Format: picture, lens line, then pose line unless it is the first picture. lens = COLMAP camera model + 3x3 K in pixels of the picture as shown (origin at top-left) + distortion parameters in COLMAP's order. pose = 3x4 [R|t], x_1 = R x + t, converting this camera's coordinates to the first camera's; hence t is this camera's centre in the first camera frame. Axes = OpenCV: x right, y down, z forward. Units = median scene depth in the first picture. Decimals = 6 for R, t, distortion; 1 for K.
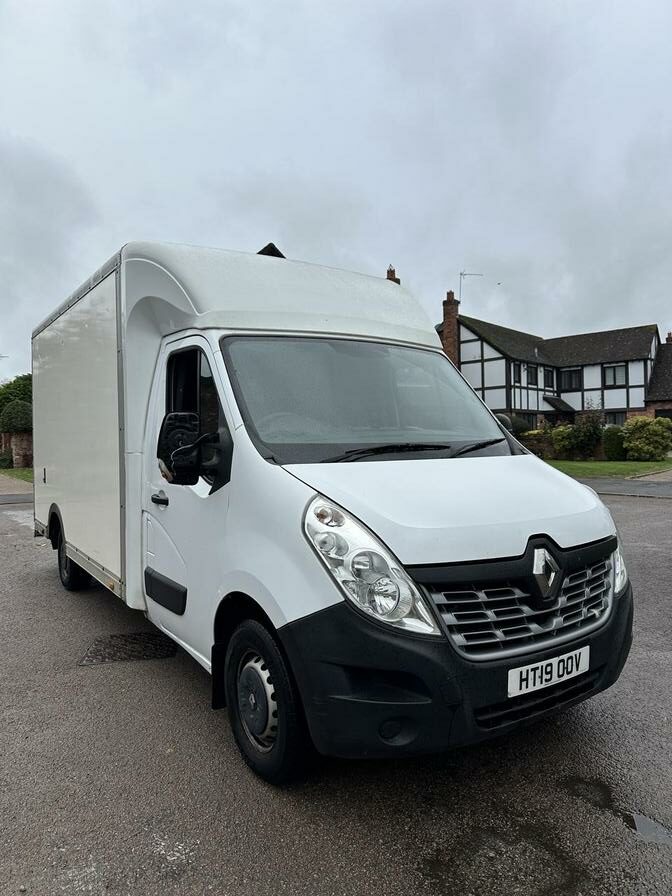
lens RADIAL K [[631.1, 0, 336.0], [0, 631.1, 448.0], [0, 0, 1]] dist [0.061605, -0.062738]
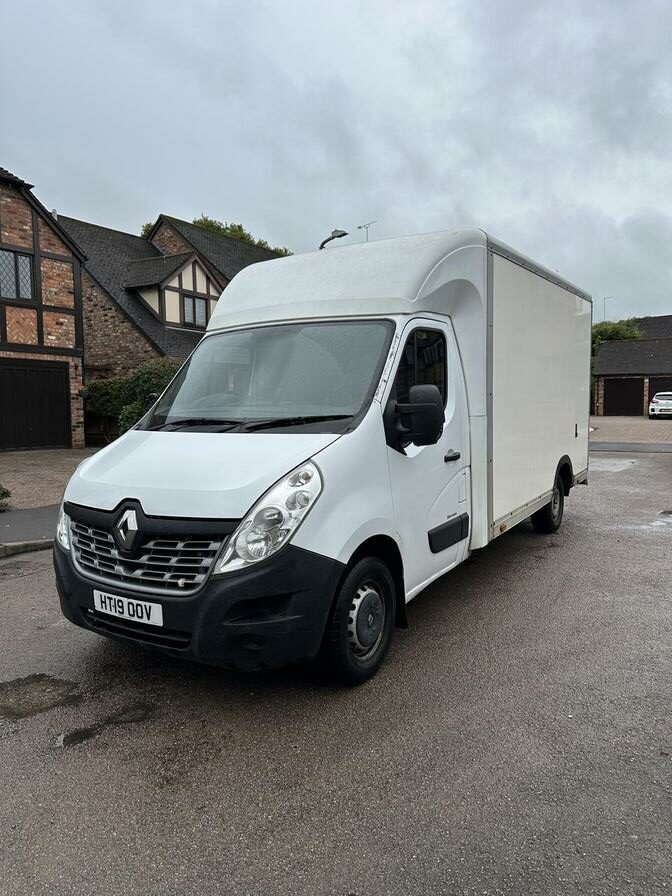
lens RADIAL K [[631.1, 0, 336.0], [0, 631.1, 448.0], [0, 0, 1]] dist [0.061605, -0.062738]
pose [[0.391685, 0.075530, -0.916994, 1.598420], [0.001033, 0.996588, 0.082527, -0.062072], [0.920099, -0.033272, 0.390271, 0.895610]]
